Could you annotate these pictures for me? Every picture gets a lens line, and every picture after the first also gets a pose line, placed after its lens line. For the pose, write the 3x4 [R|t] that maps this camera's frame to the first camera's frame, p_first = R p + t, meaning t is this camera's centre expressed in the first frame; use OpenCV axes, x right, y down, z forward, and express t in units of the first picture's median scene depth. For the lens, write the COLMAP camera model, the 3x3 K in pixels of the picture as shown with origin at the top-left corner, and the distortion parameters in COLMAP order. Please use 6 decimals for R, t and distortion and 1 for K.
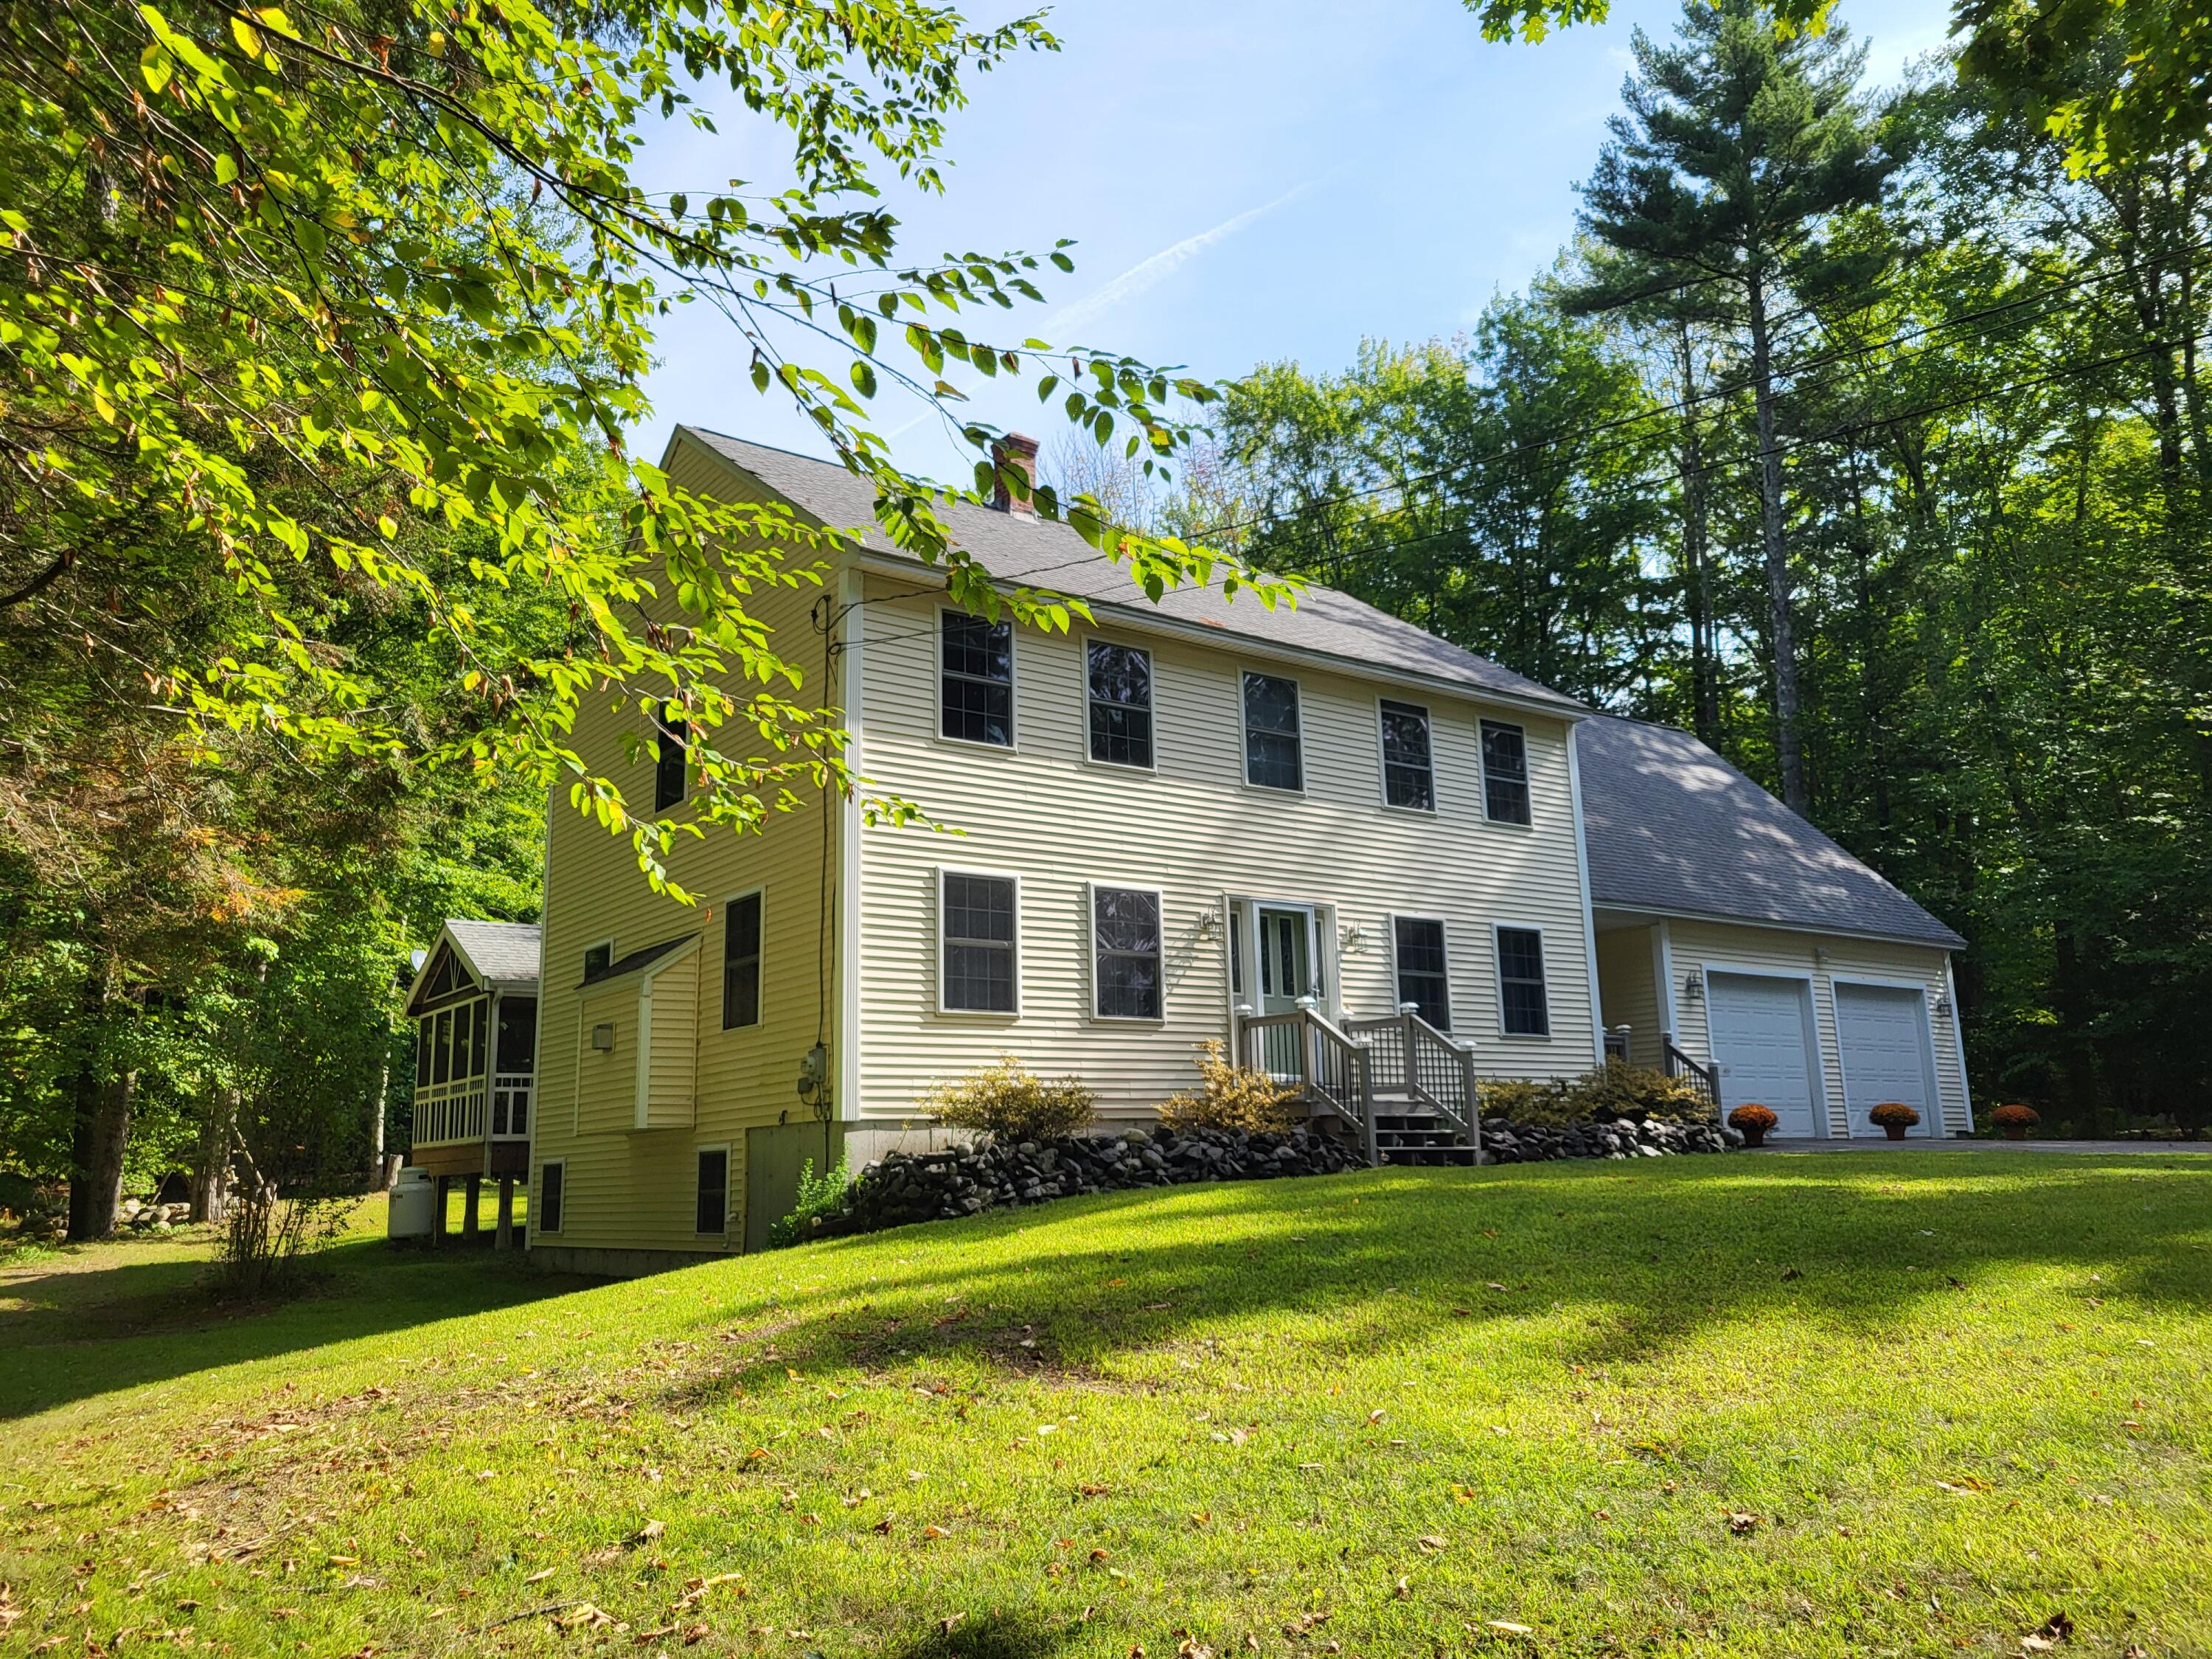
lens RADIAL K [[1647.4, 0, 1105.6], [0, 1647.4, 827.9], [0, 0, 1]] dist [0.041035, -0.008504]
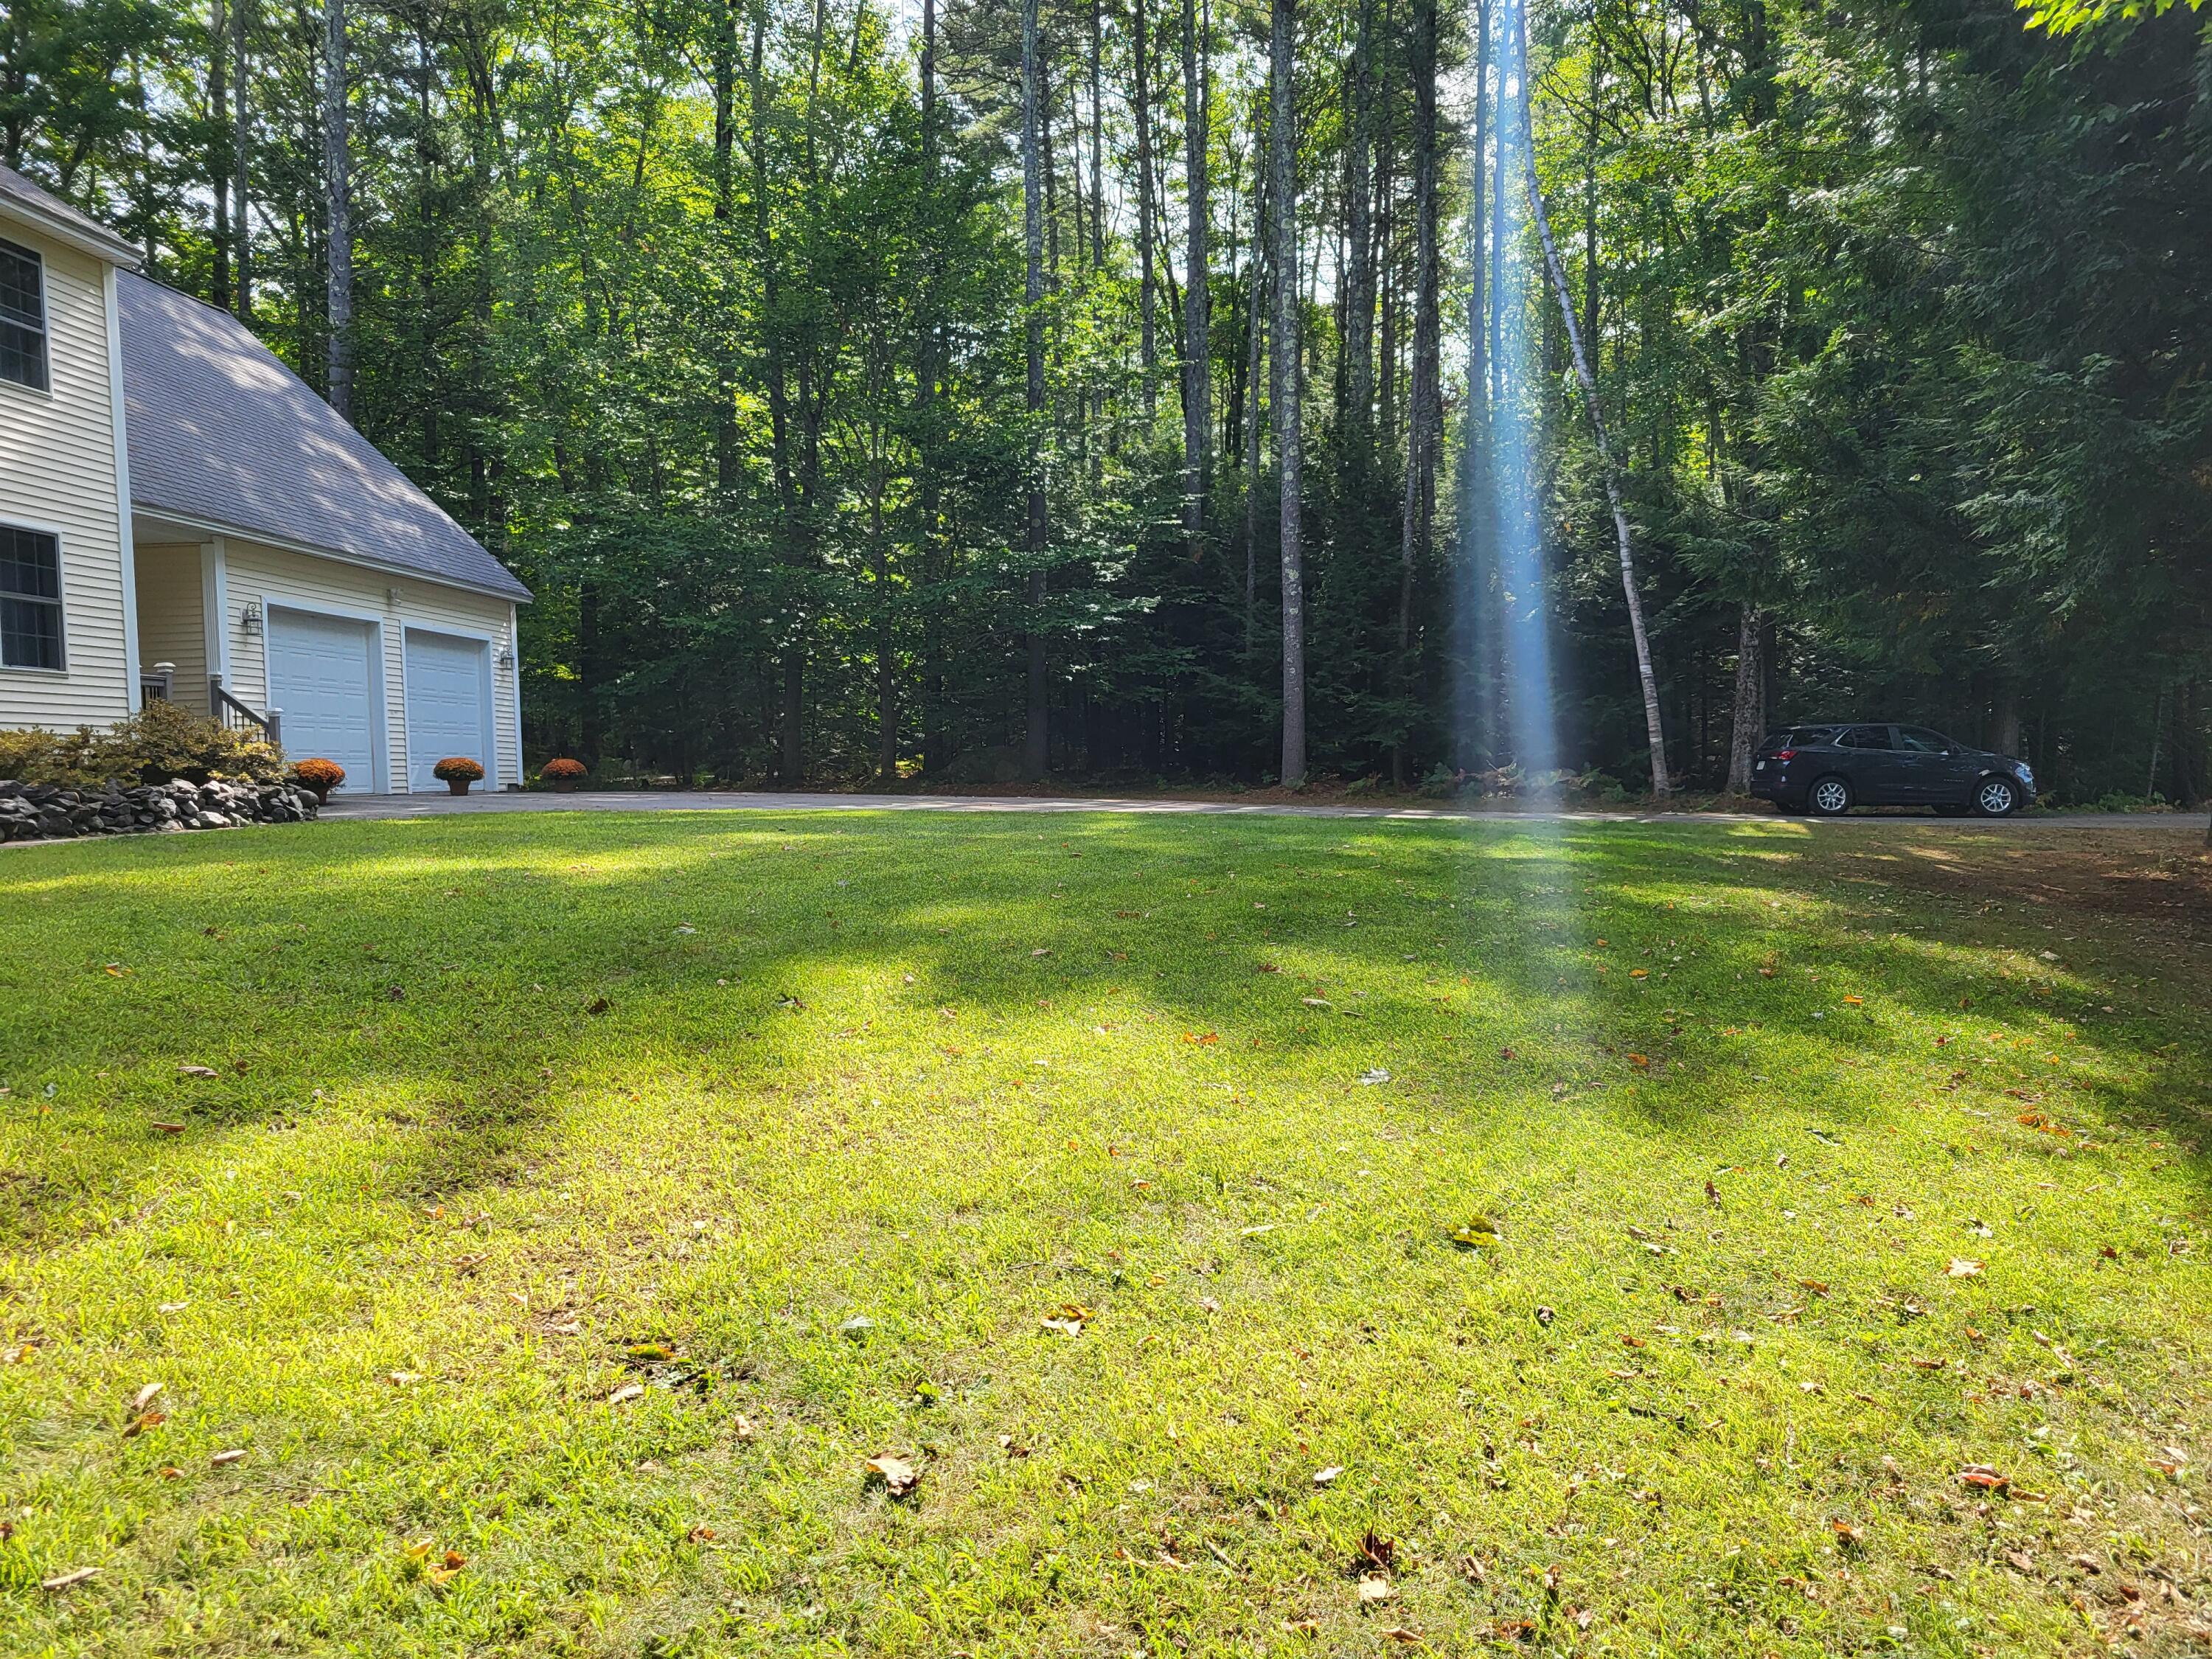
lens RADIAL K [[1647.4, 0, 1113.4], [0, 1647.4, 825.1], [0, 0, 1]] dist [0.041035, -0.008504]
pose [[0.647850, -0.020117, 0.761502, -0.011602], [-0.142743, 0.978738, 0.147295, 0.008576], [-0.748274, -0.204124, 0.631204, 0.101455]]
